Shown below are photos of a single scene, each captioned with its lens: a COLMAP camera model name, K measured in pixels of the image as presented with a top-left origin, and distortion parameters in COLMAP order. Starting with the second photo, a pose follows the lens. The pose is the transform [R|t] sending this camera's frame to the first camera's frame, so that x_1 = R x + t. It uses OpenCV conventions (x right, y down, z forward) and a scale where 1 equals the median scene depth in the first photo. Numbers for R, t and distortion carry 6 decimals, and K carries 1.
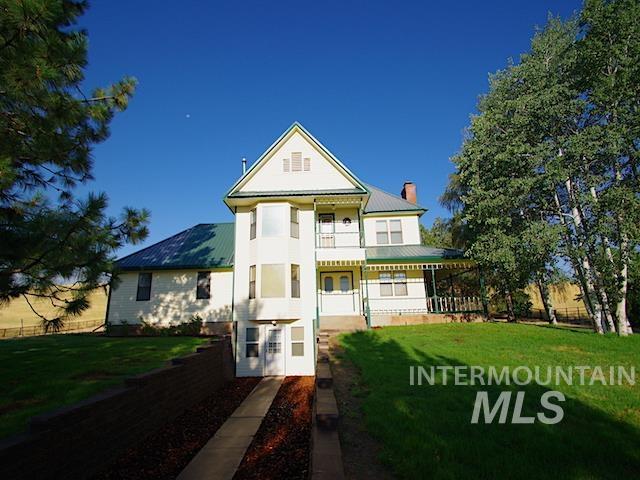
lens RADIAL K [[286.9, 0, 320.0], [0, 286.9, 240.0], [0, 0, 1]] dist [-0.021685, -0.000187]
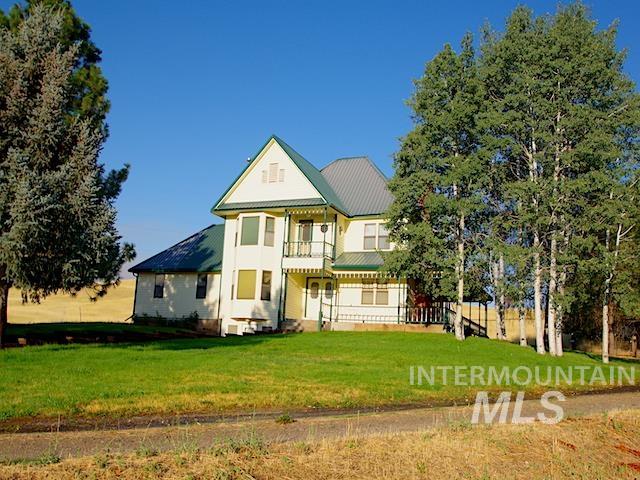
lens RADIAL K [[596.2, 0, 320.0], [0, 596.2, 240.0], [0, 0, 1]] dist [-0.012784, -0.008660]
pose [[0.918444, 0.001082, -0.395551, 0.950075], [0.025296, 0.997789, 0.061464, -0.158719], [0.394742, -0.066457, 0.916385, -0.962435]]
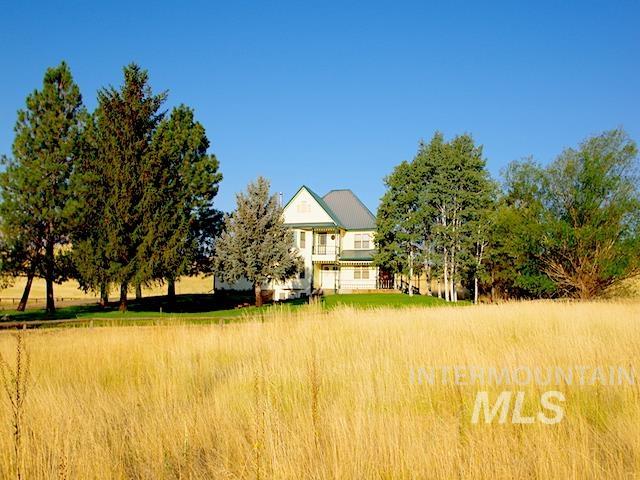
lens RADIAL K [[671.4, 0, 320.0], [0, 671.4, 240.0], [0, 0, 1]] dist [0.004025, 0.001198]
pose [[0.966954, 0.008200, -0.254818, 1.143728], [0.030400, 0.988644, 0.147172, -0.704439], [0.253131, -0.150055, 0.955724, -3.205417]]
